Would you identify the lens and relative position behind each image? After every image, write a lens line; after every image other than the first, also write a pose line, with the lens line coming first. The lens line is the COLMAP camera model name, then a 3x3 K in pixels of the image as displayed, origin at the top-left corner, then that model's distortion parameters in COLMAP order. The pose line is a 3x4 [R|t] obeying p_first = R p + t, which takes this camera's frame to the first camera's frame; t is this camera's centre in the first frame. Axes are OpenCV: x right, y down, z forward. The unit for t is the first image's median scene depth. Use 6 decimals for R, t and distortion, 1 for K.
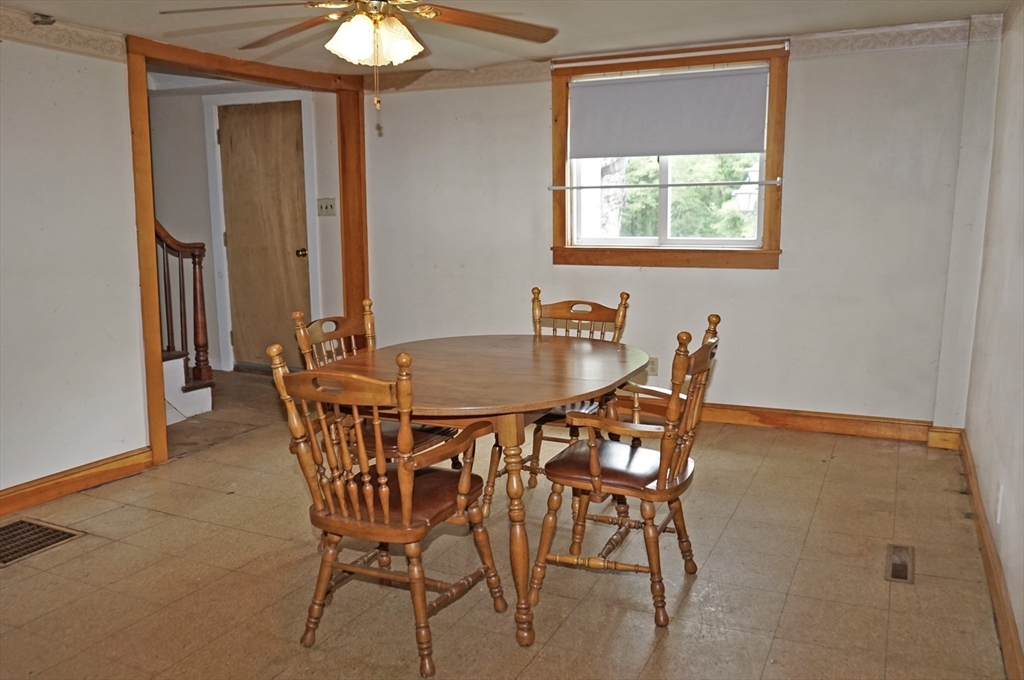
lens RADIAL K [[802.9, 0, 512.2], [0, 802.9, 366.1], [0, 0, 1]] dist [-0.099005, 0.000859]
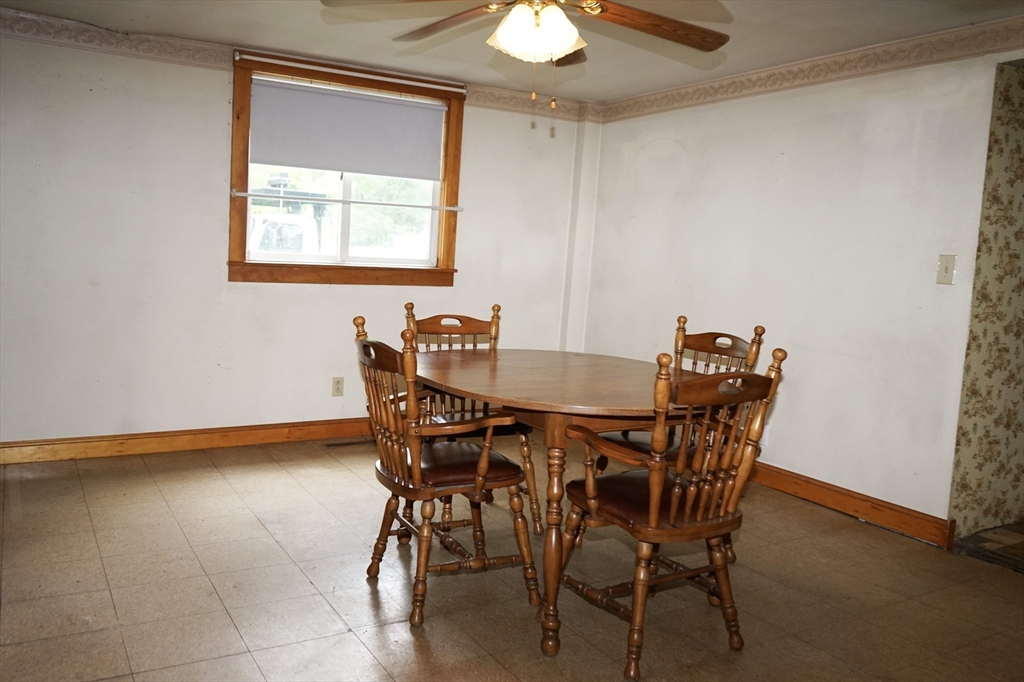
lens RADIAL K [[819.0, 0, 512.0], [0, 819.0, 341.0], [0, 0, 1]] dist [-0.037878, -0.003753]
pose [[0.535885, -0.050277, 0.842792, -0.603716], [0.107853, 0.994124, -0.009274, -0.025136], [-0.837374, 0.095868, 0.538159, 0.316161]]
